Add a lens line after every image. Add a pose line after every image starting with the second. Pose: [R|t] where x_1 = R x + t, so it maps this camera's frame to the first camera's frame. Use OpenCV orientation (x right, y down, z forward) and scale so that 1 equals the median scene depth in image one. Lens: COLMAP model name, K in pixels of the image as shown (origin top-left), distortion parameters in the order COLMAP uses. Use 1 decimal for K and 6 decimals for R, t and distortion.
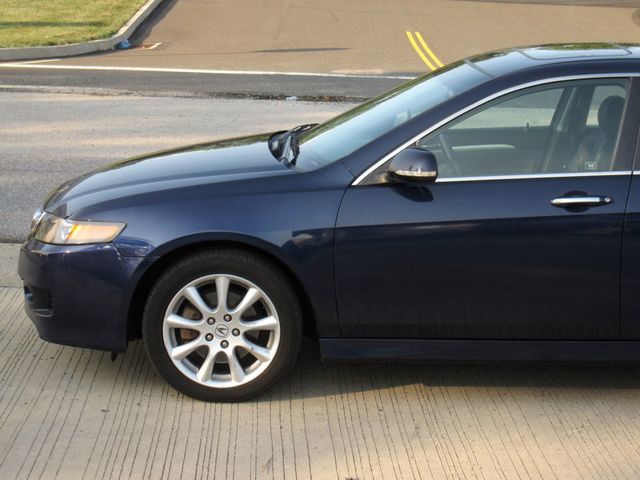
lens RADIAL K [[1532.6, 0, 320.0], [0, 1532.6, 240.0], [0, 0, 1]] dist [-0.152538, 0.034249]
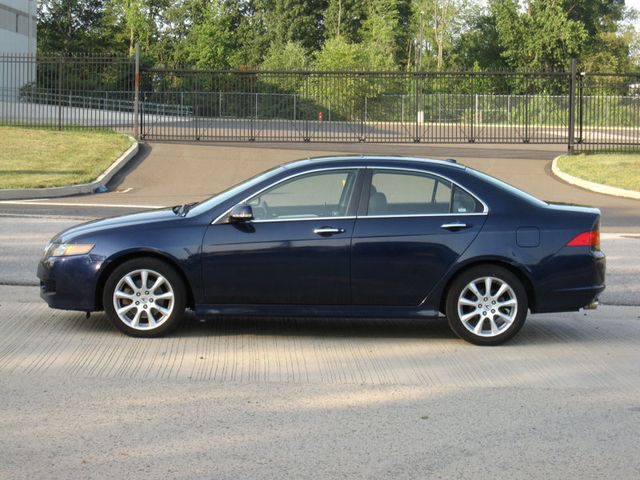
lens RADIAL K [[1532.6, 0, 320.0], [0, 1532.6, 240.0], [0, 0, 1]] dist [-0.152538, 0.034249]
pose [[0.999911, -0.003073, 0.012944, 0.131614], [0.004421, 0.994414, -0.105458, 0.187269], [-0.012548, 0.105506, 0.994339, -0.916903]]
